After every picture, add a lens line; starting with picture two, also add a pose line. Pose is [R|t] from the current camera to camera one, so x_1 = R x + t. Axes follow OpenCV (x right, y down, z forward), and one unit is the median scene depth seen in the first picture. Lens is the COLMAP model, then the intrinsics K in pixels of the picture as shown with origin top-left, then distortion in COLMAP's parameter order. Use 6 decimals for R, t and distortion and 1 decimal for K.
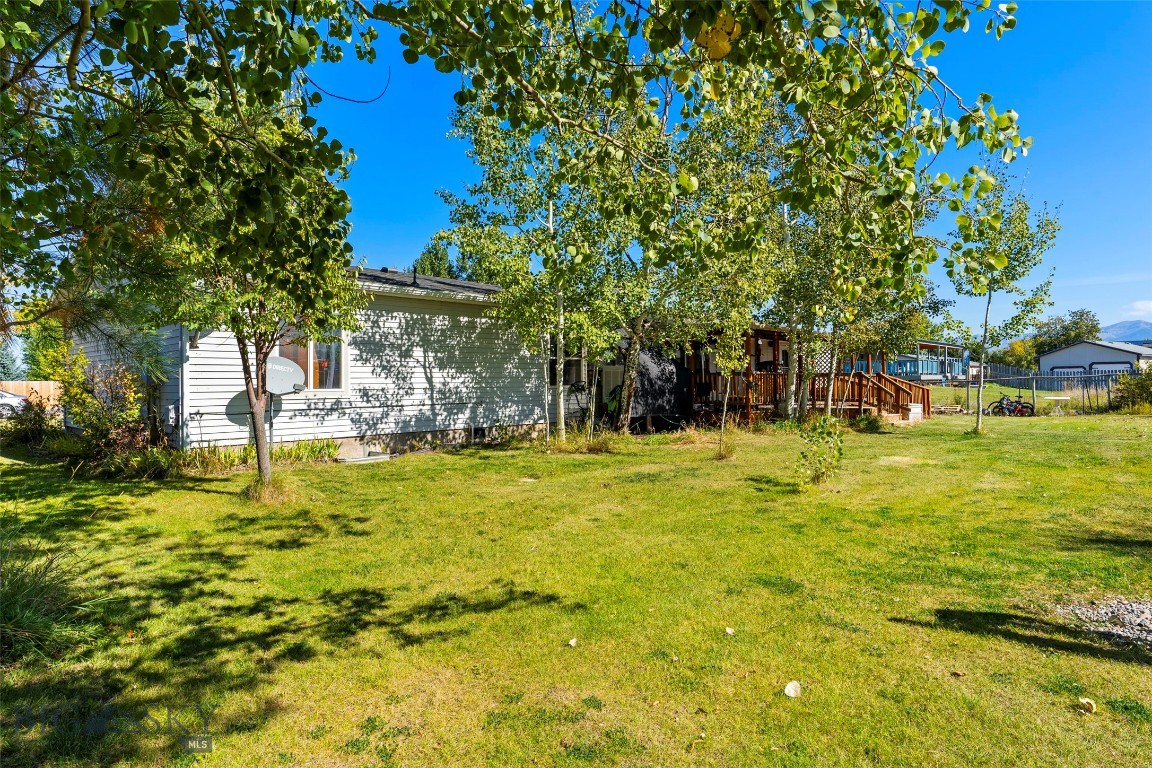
lens RADIAL K [[652.8, 0, 576.7], [0, 652.8, 381.9], [0, 0, 1]] dist [0.001201, 0.000053]
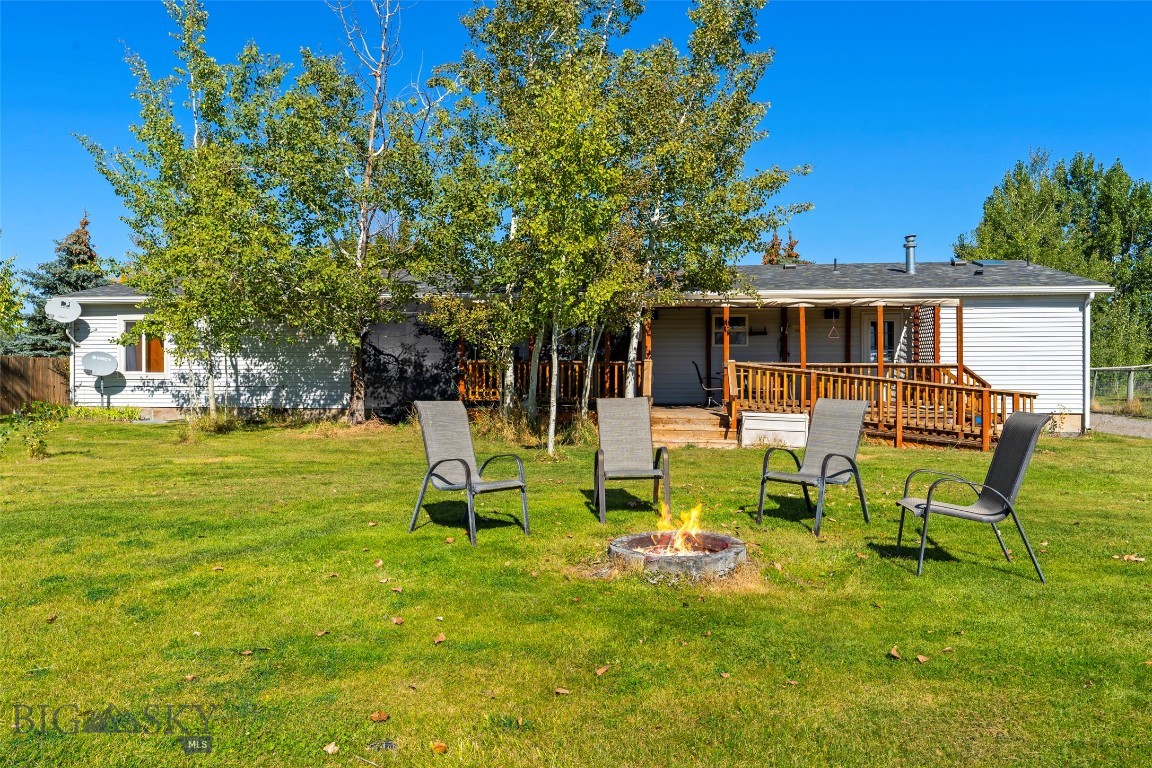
lens RADIAL K [[825.3, 0, 603.8], [0, 825.3, 370.1], [0, 0, 1]] dist [0.001307, -0.000978]
pose [[0.579294, 0.004005, -0.815109, 1.473194], [-0.007169, 0.999974, -0.000181, -0.001473], [0.815087, 0.005948, 0.579308, 0.656820]]
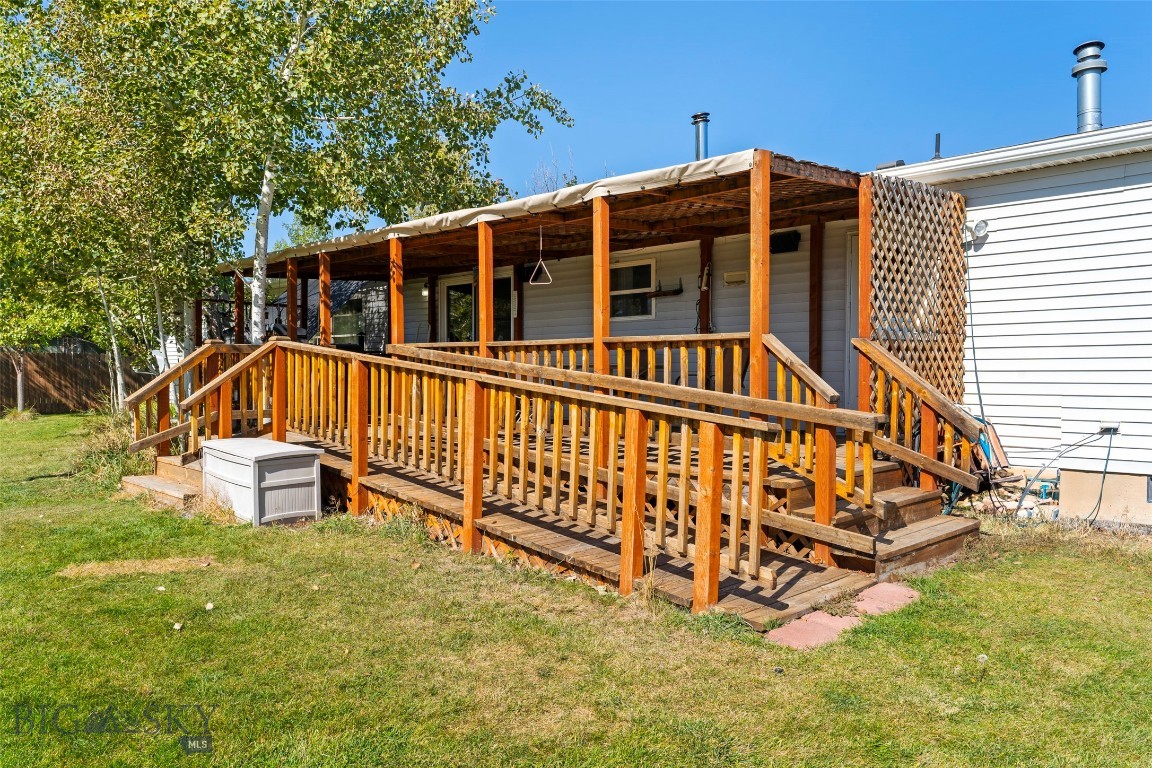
lens RADIAL K [[825.3, 0, 572.7], [0, 825.3, 395.3], [0, 0, 1]] dist [0.001307, -0.000978]
pose [[-0.061740, 0.026779, -0.997733, 1.224624], [-0.007845, 0.999596, 0.027314, 0.006931], [0.998061, 0.009513, -0.061505, 1.692543]]
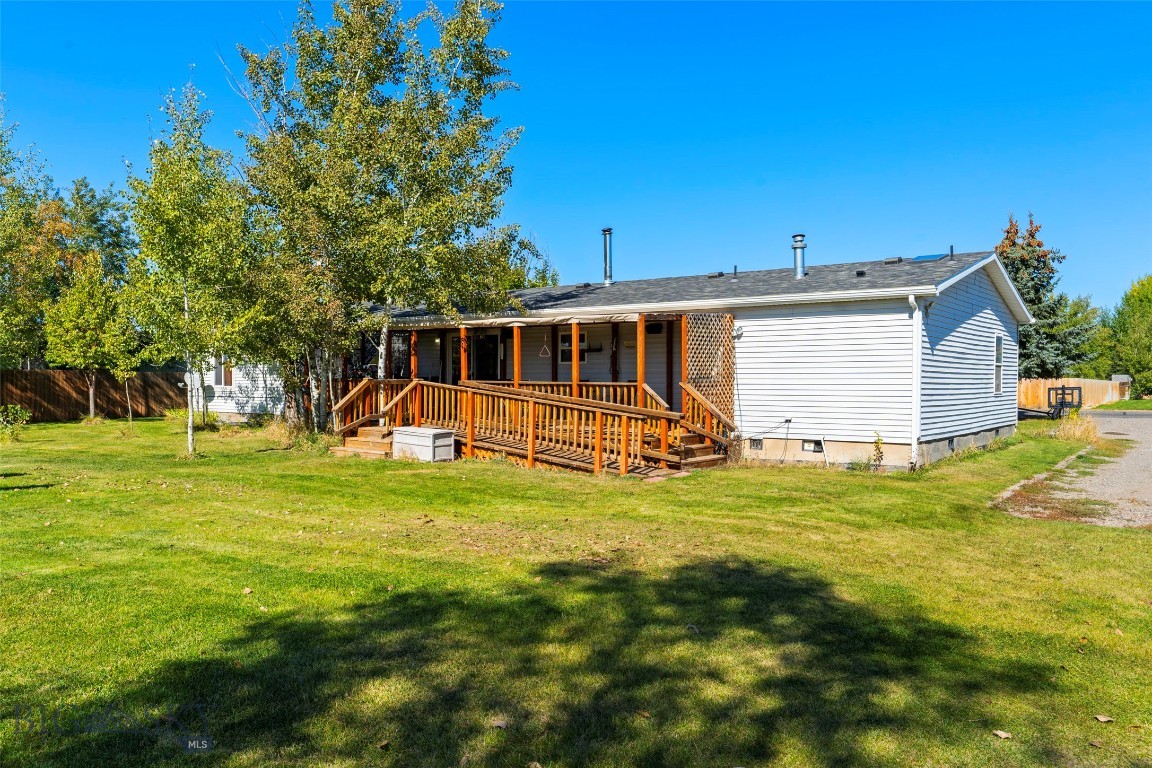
lens RADIAL K [[880.0, 0, 580.2], [0, 880.0, 382.3], [0, 0, 1]] dist [-0.013881, -0.000980]
pose [[0.084078, 0.005448, -0.996444, 1.970053], [-0.010422, 0.999935, 0.004588, -0.019651], [0.996405, 0.010000, 0.084129, 1.580431]]
